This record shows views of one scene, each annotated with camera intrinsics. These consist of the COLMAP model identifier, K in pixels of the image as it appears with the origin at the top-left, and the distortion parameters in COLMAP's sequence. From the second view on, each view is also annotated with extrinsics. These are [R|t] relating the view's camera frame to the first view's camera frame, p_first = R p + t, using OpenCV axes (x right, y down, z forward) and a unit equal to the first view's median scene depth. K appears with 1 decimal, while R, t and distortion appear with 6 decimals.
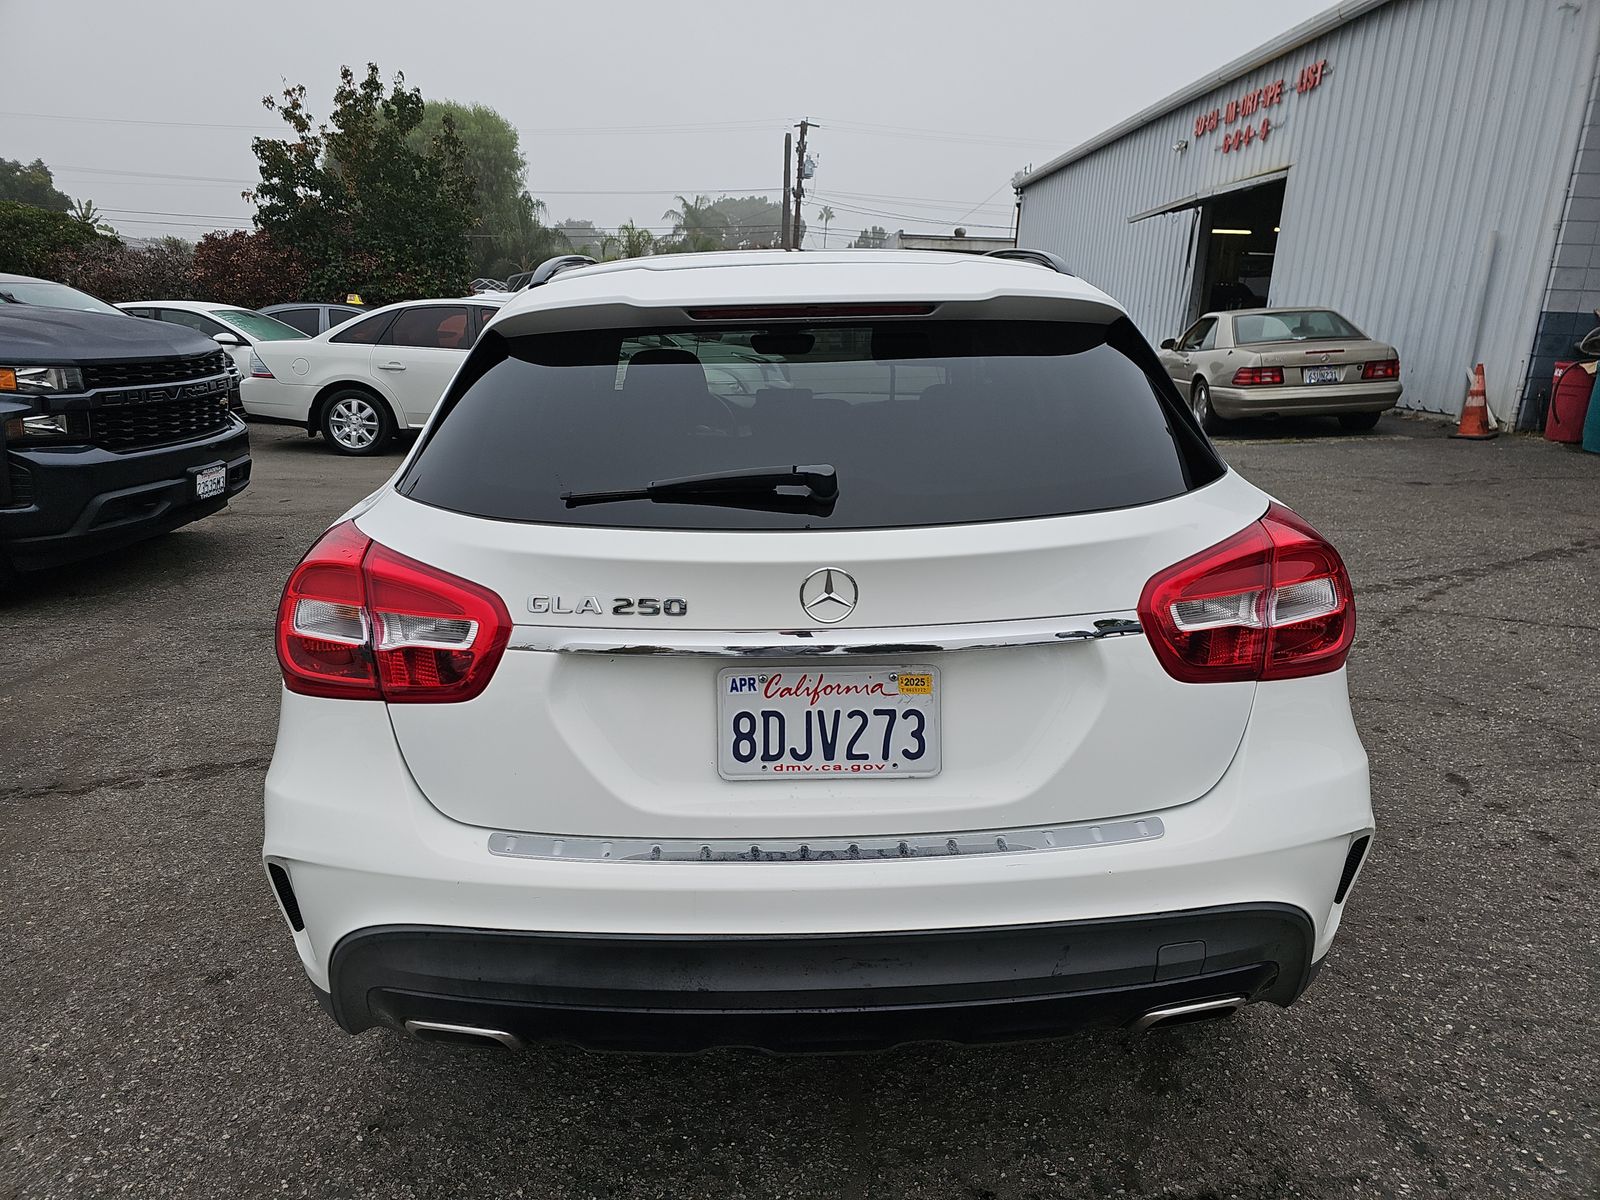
lens RADIAL K [[1069.0, 0, 800.0], [0, 1069.0, 600.0], [0, 0, 1]] dist [0.026053, -0.019407]
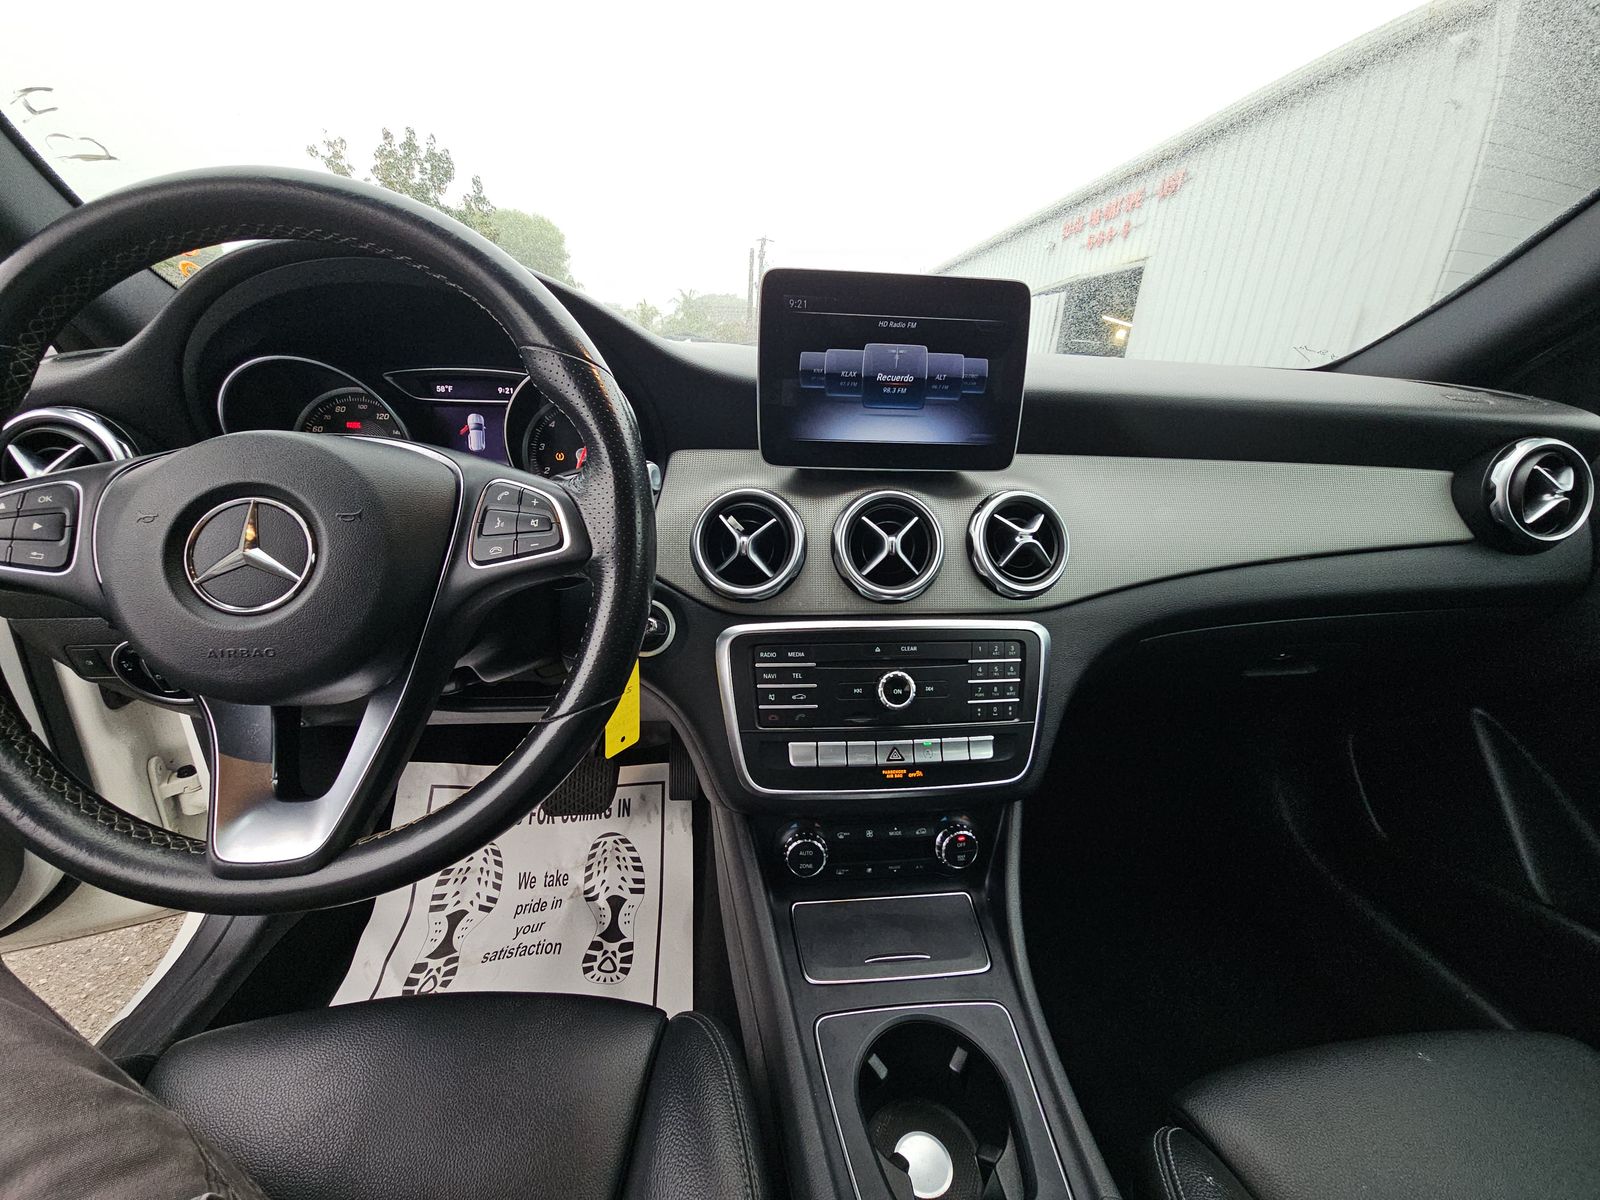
lens RADIAL K [[648.5, 0, 800.2], [0, 648.5, 607.4], [0, 0, 1]] dist [-0.007138, -0.000166]
pose [[0.997145, 0.015950, 0.073811, -0.011274], [-0.021884, 0.996531, 0.080293, -0.037292], [-0.072275, -0.081679, 0.994035, 0.223638]]
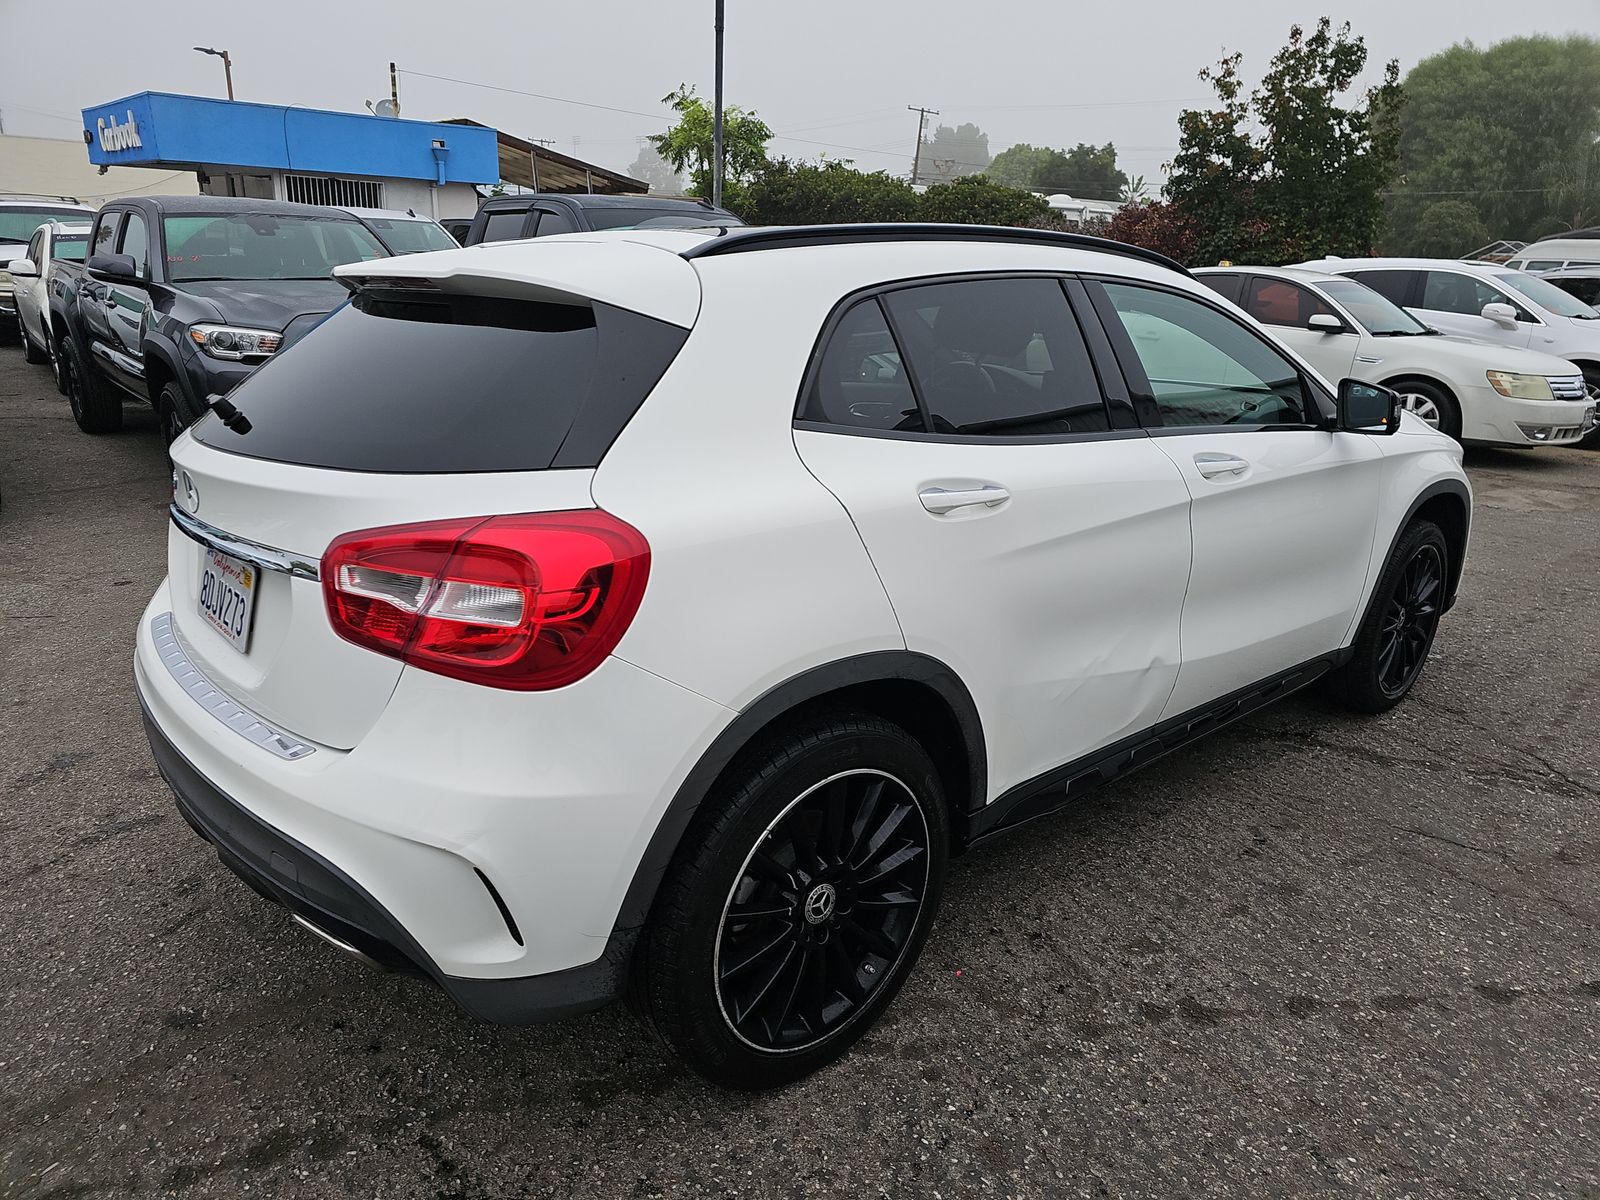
lens RADIAL K [[1069.0, 0, 800.0], [0, 1069.0, 600.0], [0, 0, 1]] dist [0.026053, -0.019407]
pose [[0.629426, 0.238582, -0.739528, 0.143877], [-0.216376, 0.967871, 0.128087, -0.019918], [0.746328, 0.079395, 0.660827, 0.063098]]
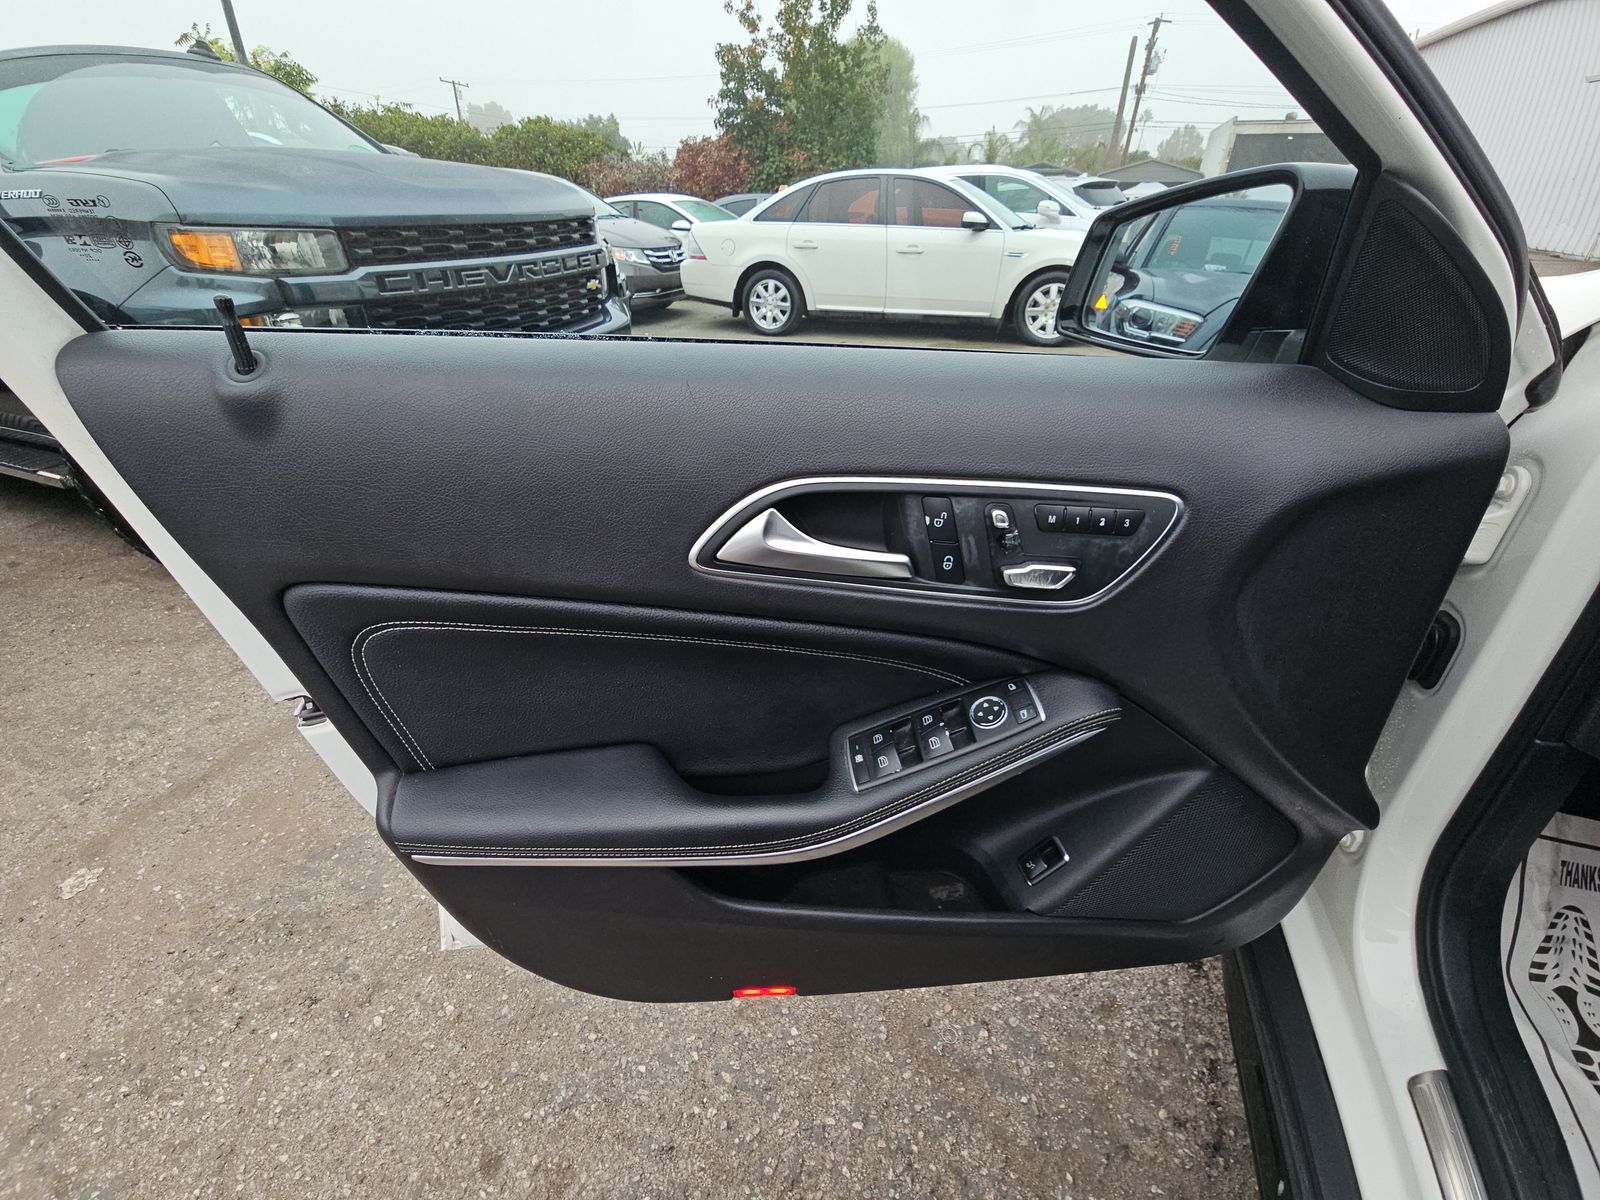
lens RADIAL K [[639.7, 0, 797.1], [0, 639.7, 603.5], [0, 0, 1]] dist [-0.006561, -0.000480]
pose [[0.928877, 0.163167, -0.332511, -0.079580], [-0.062896, 0.954186, 0.292527, -0.042252], [0.365008, -0.250808, 0.896585, 0.225639]]
